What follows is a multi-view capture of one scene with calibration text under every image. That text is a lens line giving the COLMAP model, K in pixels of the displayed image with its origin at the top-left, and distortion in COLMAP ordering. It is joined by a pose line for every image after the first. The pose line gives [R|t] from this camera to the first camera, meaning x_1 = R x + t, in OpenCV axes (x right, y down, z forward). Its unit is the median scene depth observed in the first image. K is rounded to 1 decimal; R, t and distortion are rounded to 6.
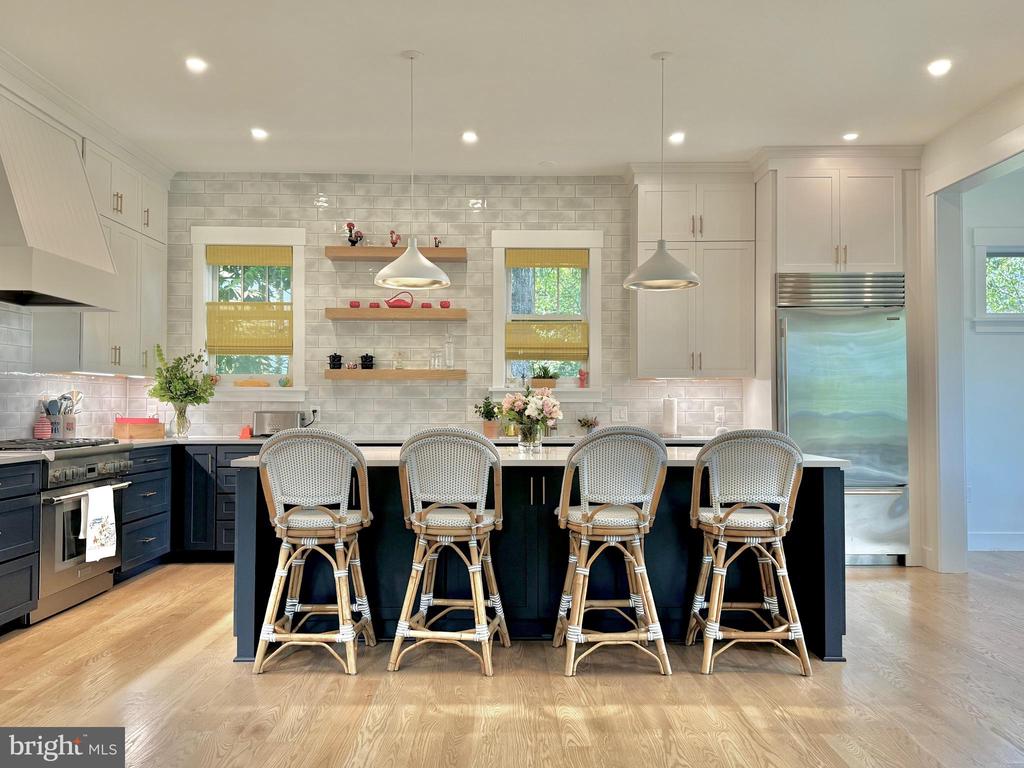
lens RADIAL K [[841.4, 0, 526.0], [0, 841.4, 404.4], [0, 0, 1]] dist [0.090137, -0.135648]
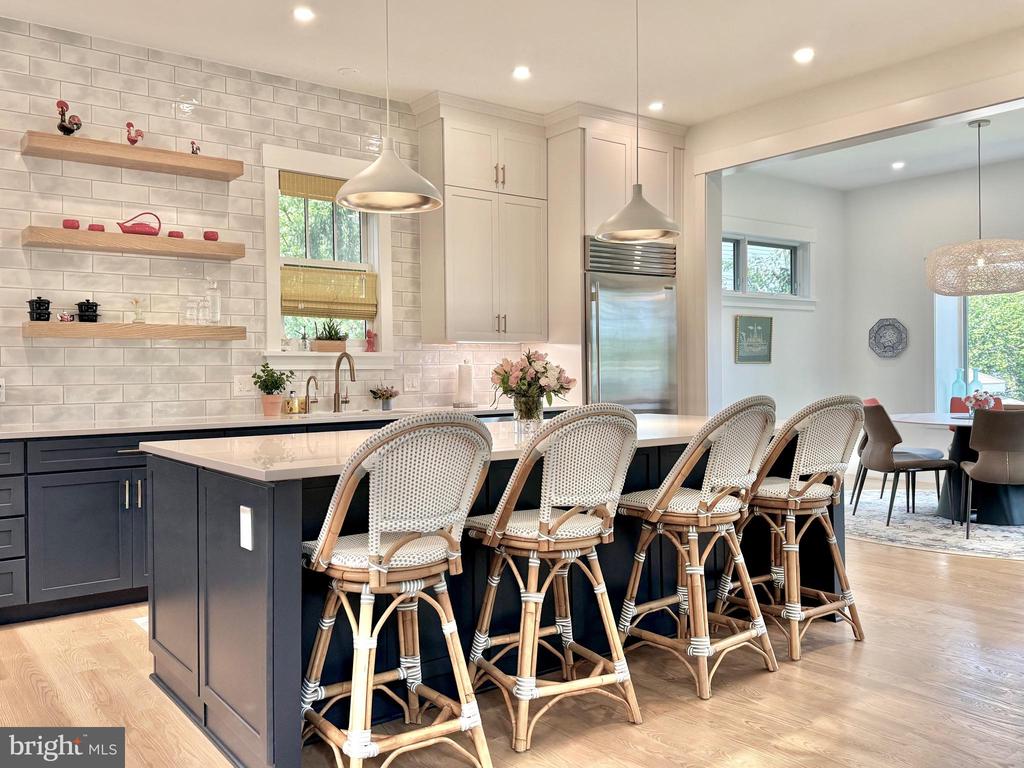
lens RADIAL K [[841.4, 0, 522.5], [0, 841.4, 388.0], [0, 0, 1]] dist [0.090137, -0.135648]
pose [[0.796880, -0.021198, 0.603765, -0.322075], [0.008690, 0.999683, 0.023628, -0.002471], [-0.604075, -0.013582, 0.796812, 0.245141]]
